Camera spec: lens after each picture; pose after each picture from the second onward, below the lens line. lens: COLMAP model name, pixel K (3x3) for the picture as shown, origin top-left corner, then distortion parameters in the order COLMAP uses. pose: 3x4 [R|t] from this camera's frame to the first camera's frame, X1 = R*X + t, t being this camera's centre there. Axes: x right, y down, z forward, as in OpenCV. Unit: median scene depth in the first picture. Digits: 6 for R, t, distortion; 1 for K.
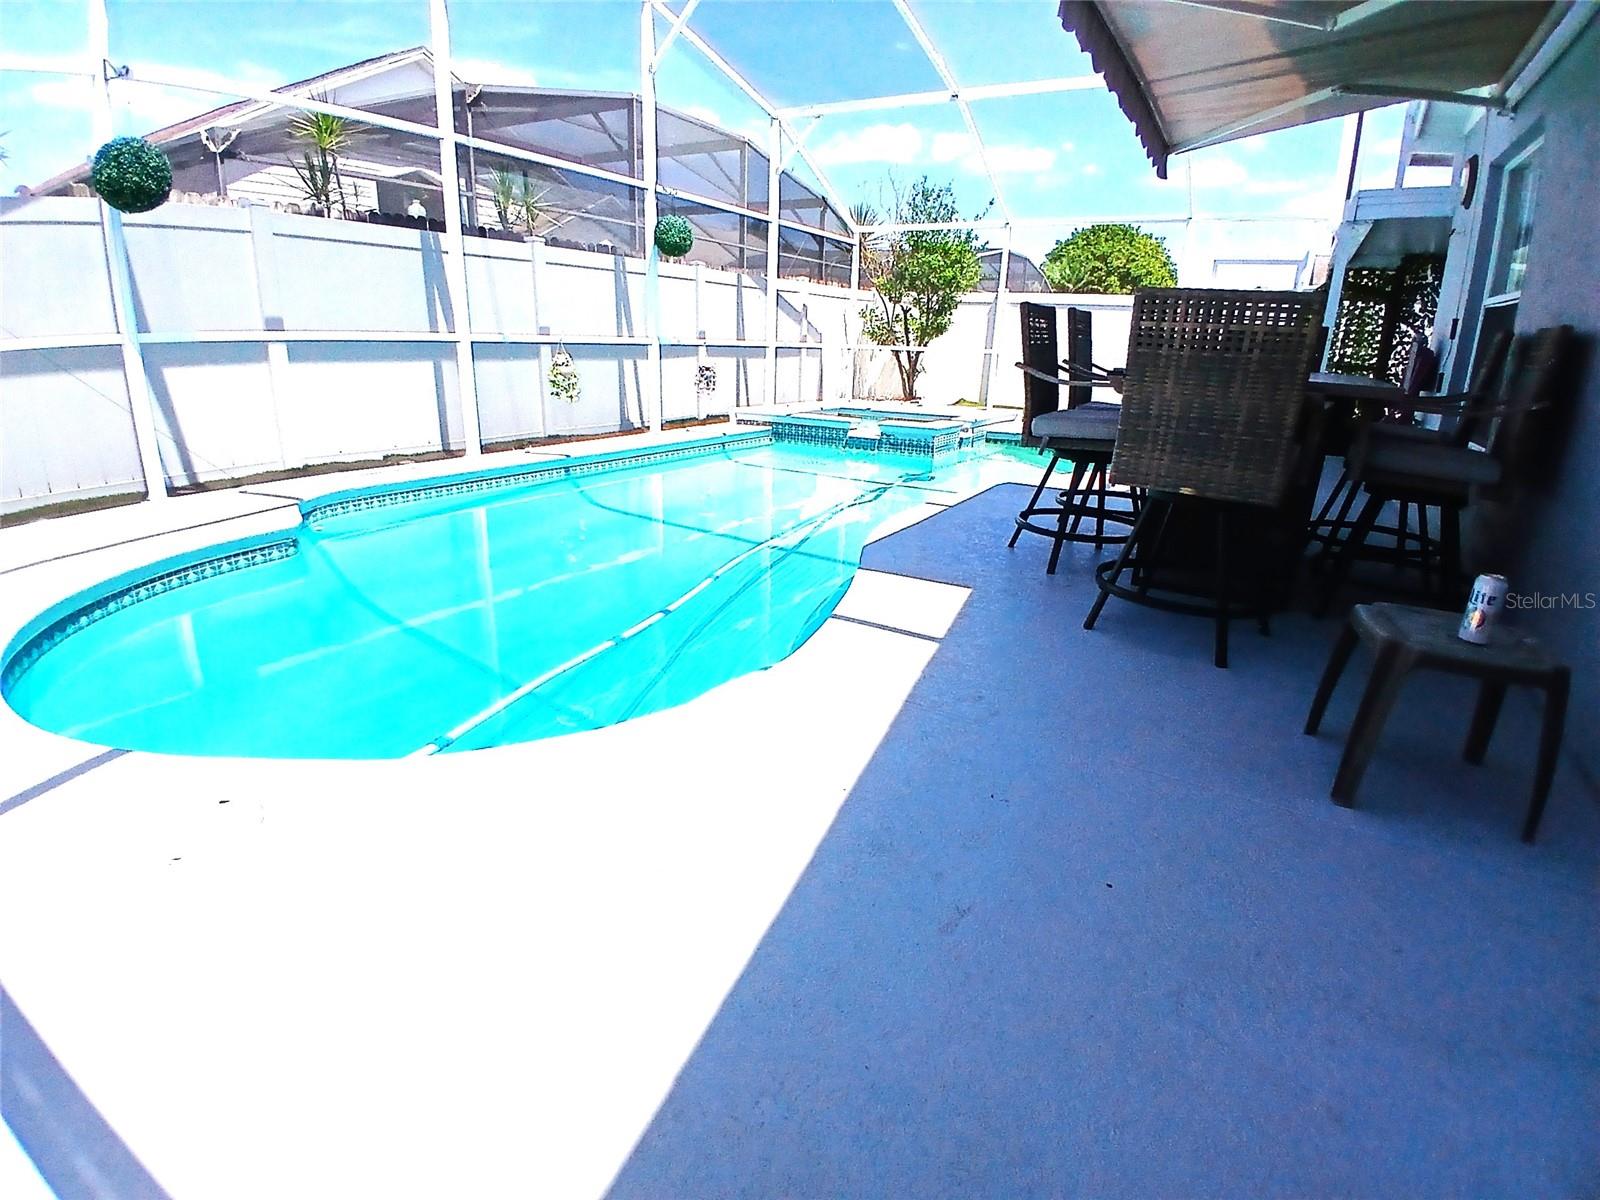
lens RADIAL K [[803.5, 0, 792.7], [0, 803.5, 597.1], [0, 0, 1]] dist [0.025362, -0.057941]
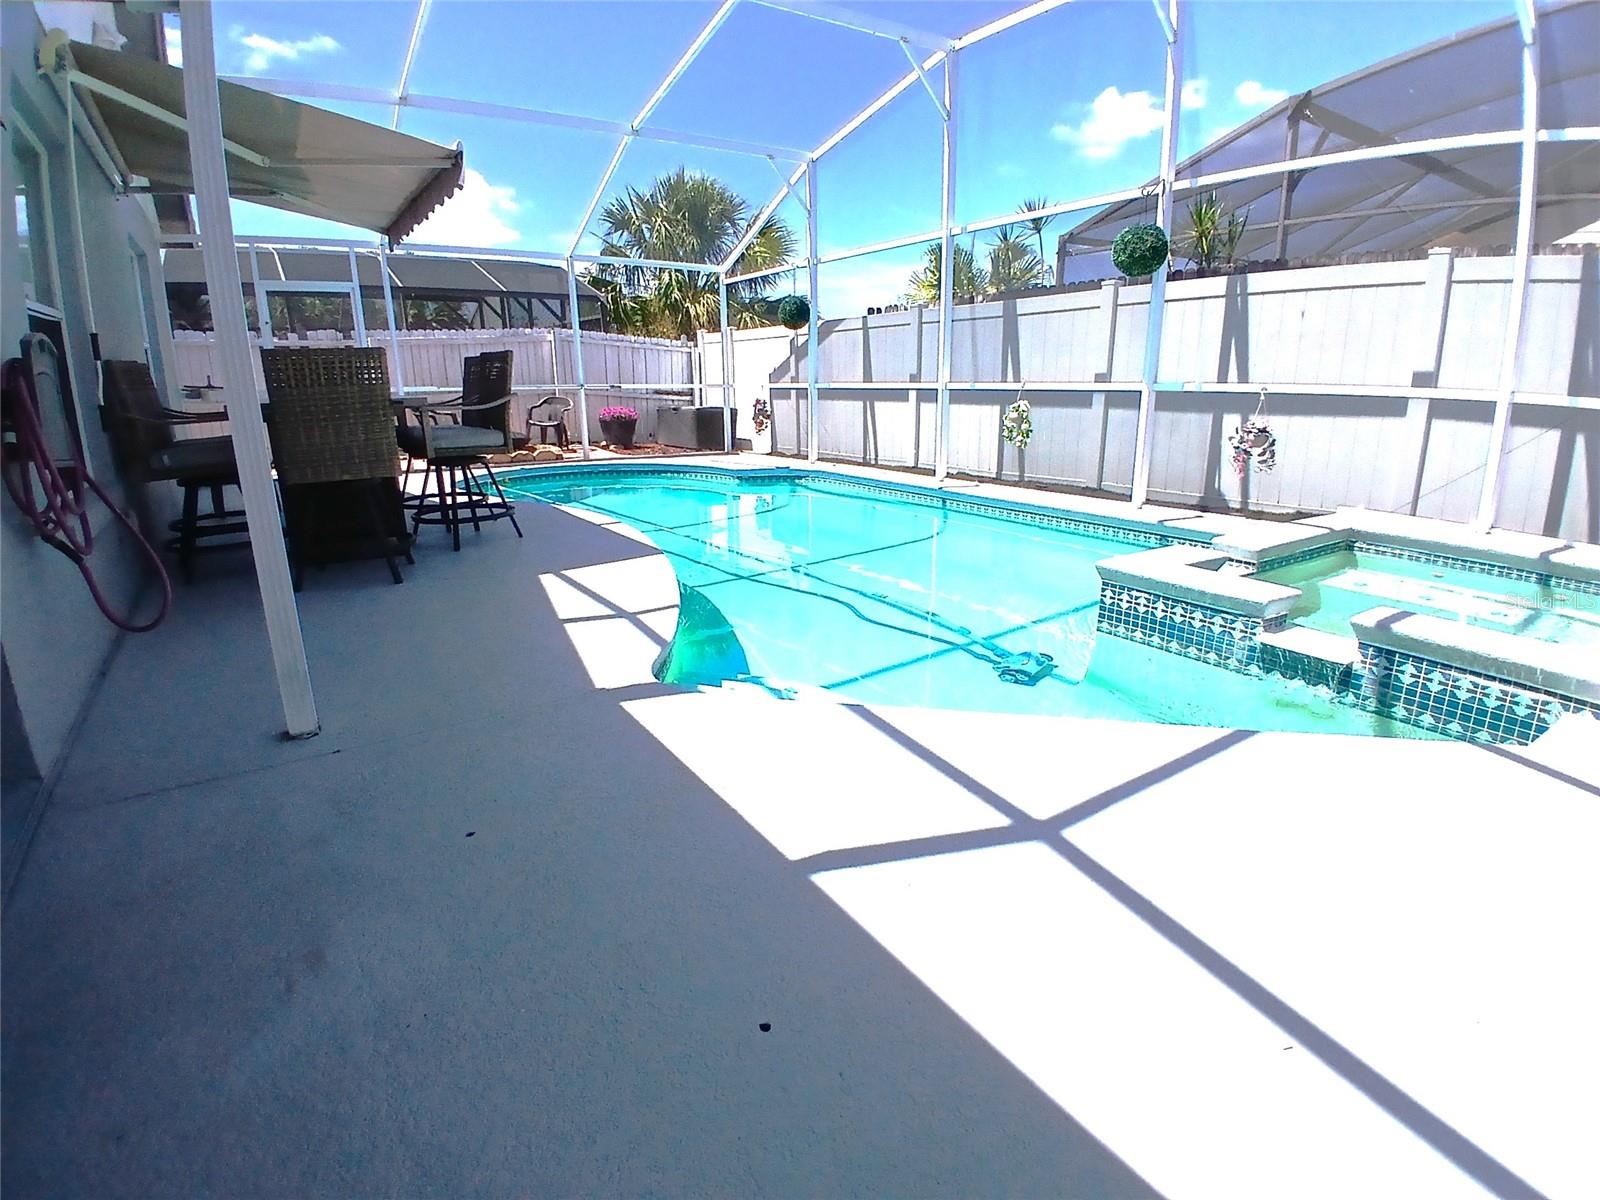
lens RADIAL K [[803.5, 0, 792.7], [0, 803.5, 597.1], [0, 0, 1]] dist [0.025362, -0.057941]
pose [[-0.429853, 0.209127, -0.878346, 0.824372], [-0.284749, 0.891764, 0.351675, -0.377148], [0.856822, 0.401276, -0.323779, 1.252074]]
